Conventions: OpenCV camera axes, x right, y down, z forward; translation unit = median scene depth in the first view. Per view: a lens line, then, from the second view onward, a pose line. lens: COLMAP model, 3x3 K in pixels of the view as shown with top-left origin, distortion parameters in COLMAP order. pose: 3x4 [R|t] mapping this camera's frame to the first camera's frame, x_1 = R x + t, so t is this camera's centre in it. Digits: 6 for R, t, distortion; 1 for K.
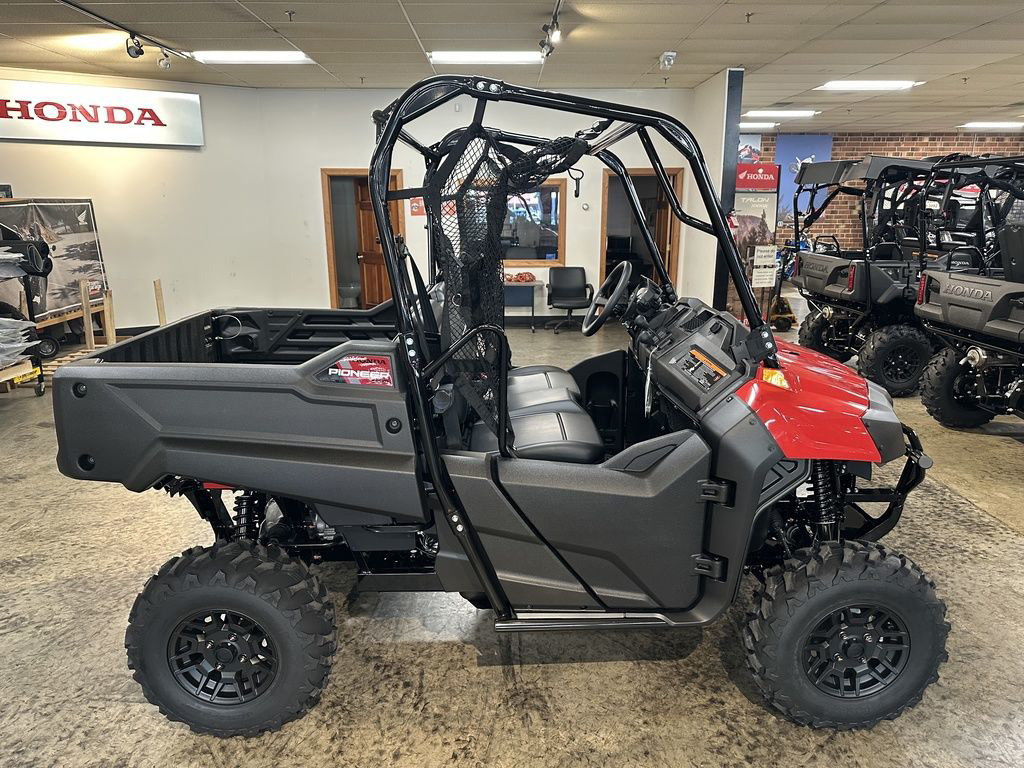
lens RADIAL K [[718.2, 0, 513.0], [0, 718.2, 371.7], [0, 0, 1]] dist [0.029412, -0.054036]
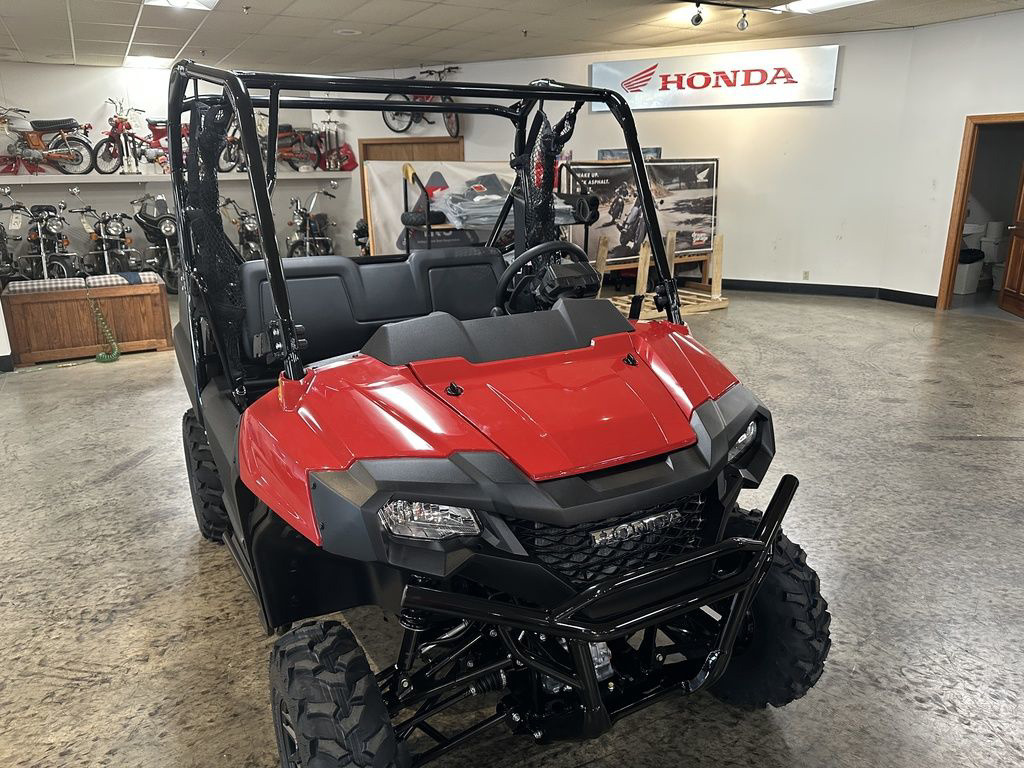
lens RADIAL K [[718.2, 0, 513.0], [0, 718.2, 371.7], [0, 0, 1]] dist [0.029412, -0.054036]
pose [[0.480157, 0.234212, -0.845337, 0.280317], [-0.184294, 0.969121, 0.163827, -0.045996], [0.857604, 0.077128, 0.508495, 0.193682]]
